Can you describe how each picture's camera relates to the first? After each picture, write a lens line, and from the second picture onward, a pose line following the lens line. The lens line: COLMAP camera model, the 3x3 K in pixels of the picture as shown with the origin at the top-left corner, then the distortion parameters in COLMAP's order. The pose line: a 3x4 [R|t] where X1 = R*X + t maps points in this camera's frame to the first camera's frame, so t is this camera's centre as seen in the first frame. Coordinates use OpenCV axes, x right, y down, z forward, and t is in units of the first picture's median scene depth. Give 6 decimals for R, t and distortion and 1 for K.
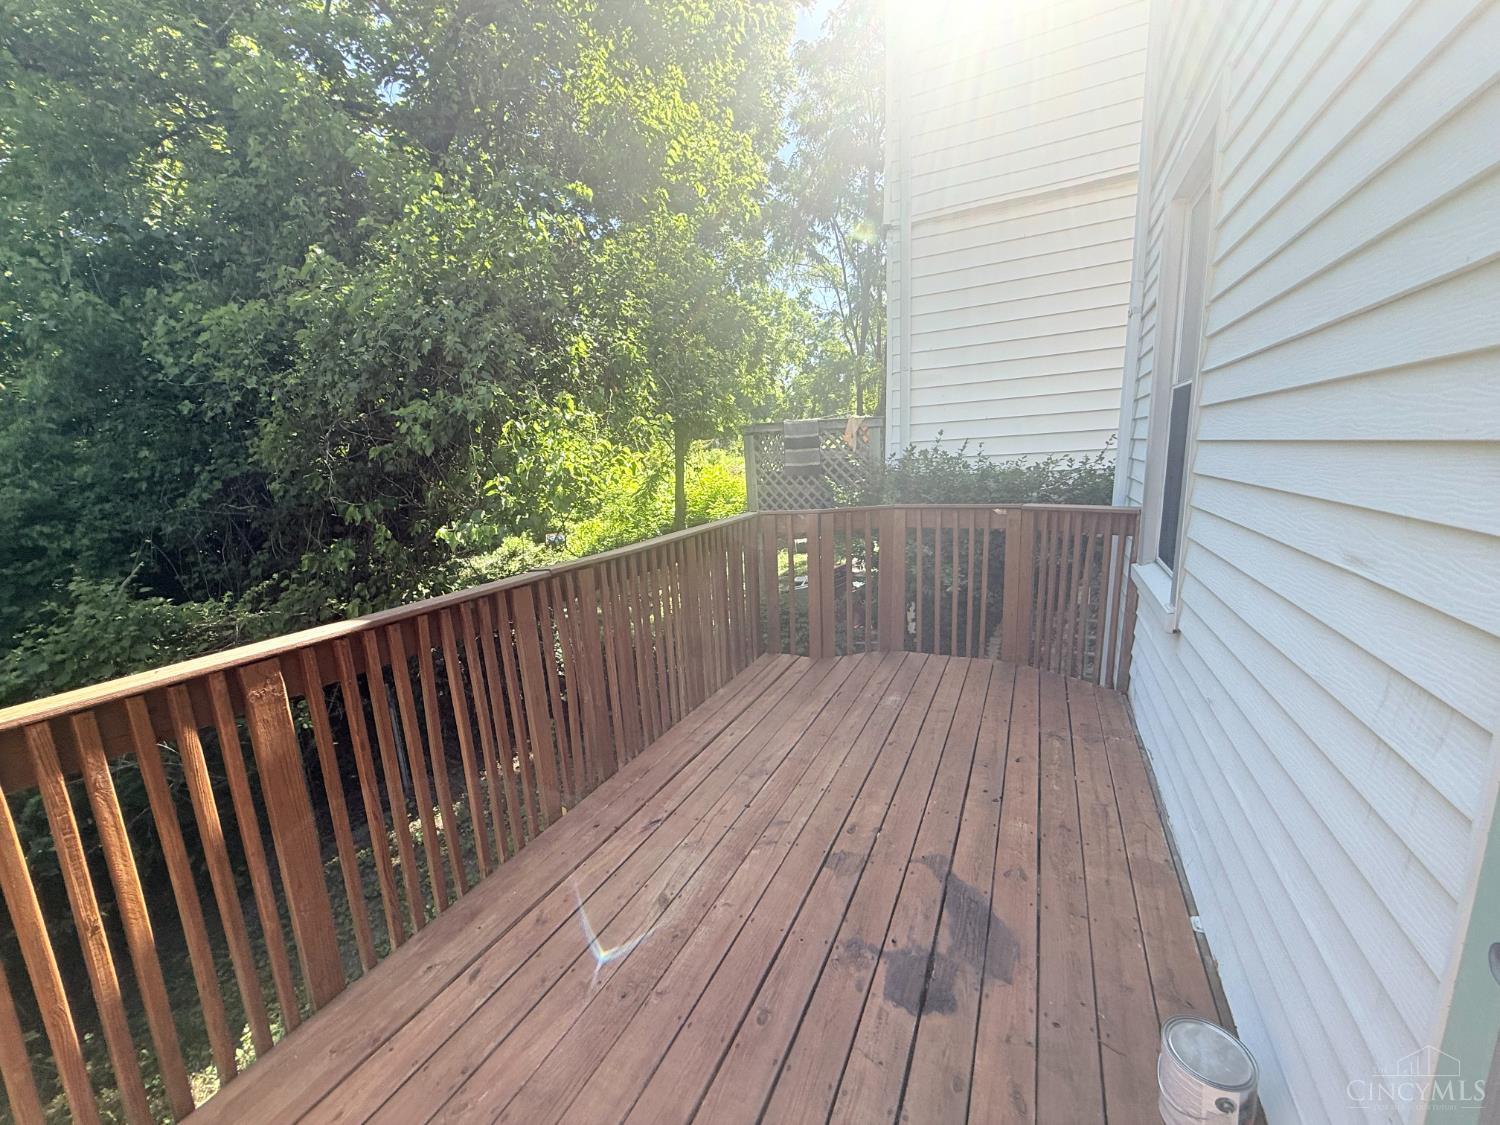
lens RADIAL K [[598.4, 0, 747.5], [0, 598.4, 566.2], [0, 0, 1]] dist [-0.013148, -0.000443]
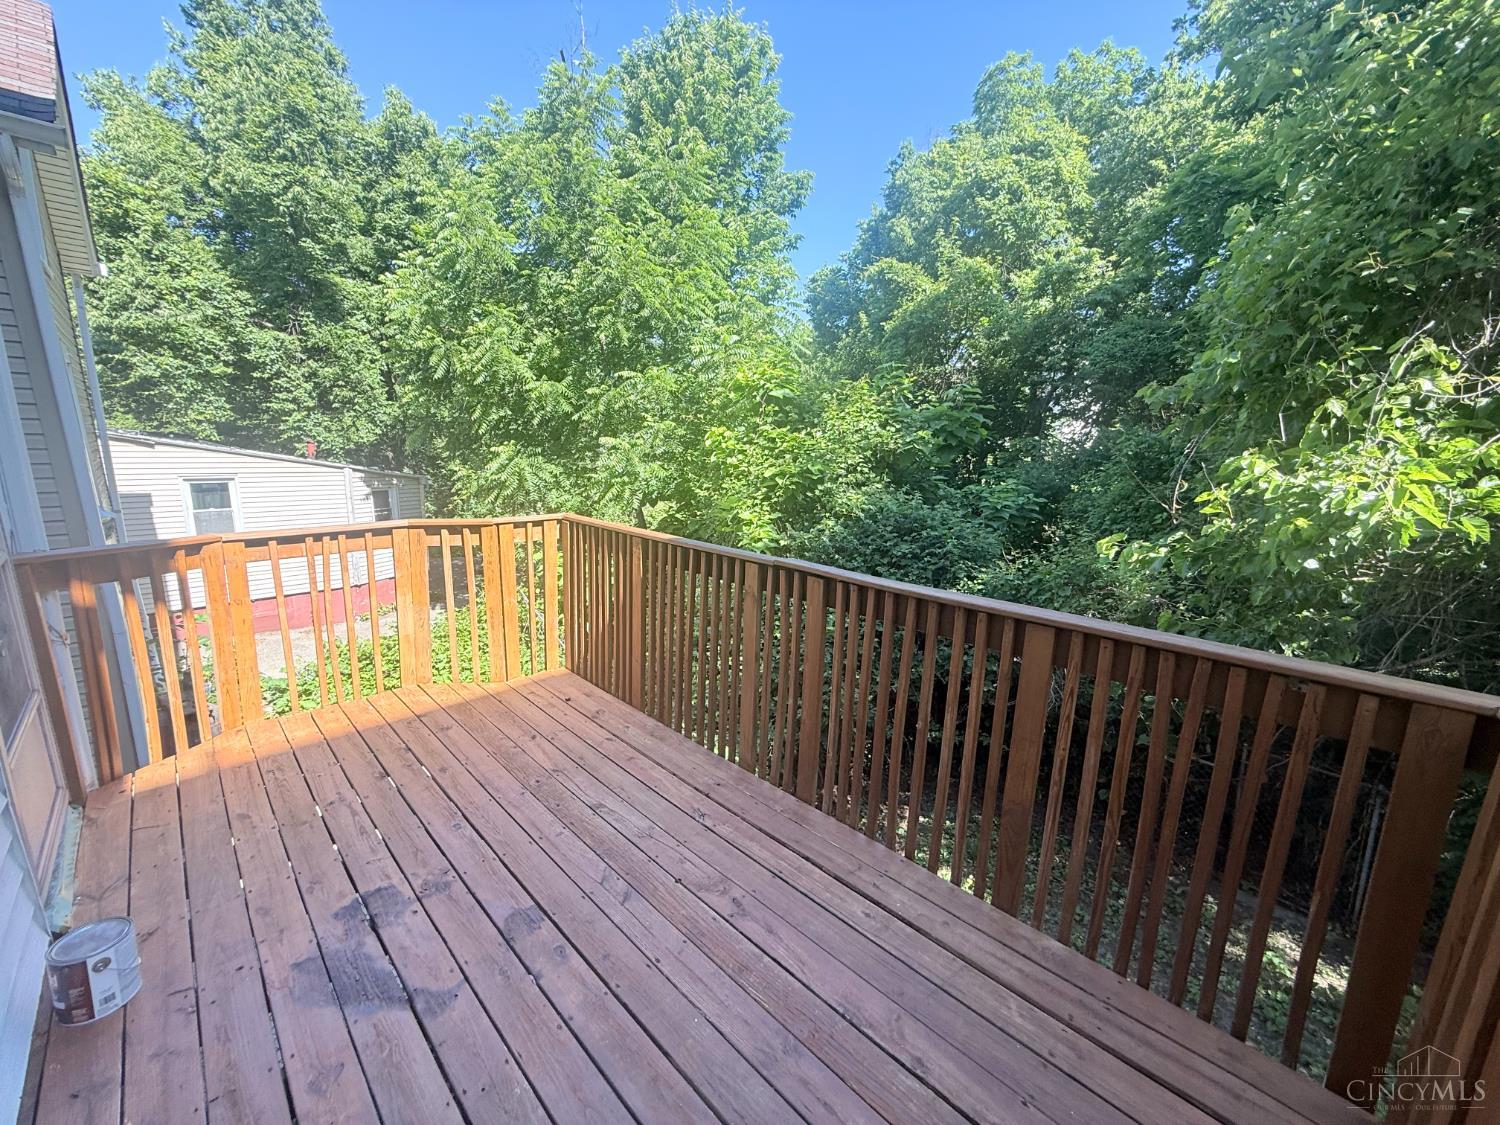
lens RADIAL K [[598.4, 0, 746.6], [0, 598.4, 563.5], [0, 0, 1]] dist [-0.013148, -0.000443]
pose [[-0.340194, 0.220666, -0.914098, 0.777445], [-0.184631, 0.937482, 0.295024, -0.343467], [0.922052, 0.269136, -0.278184, 1.477073]]
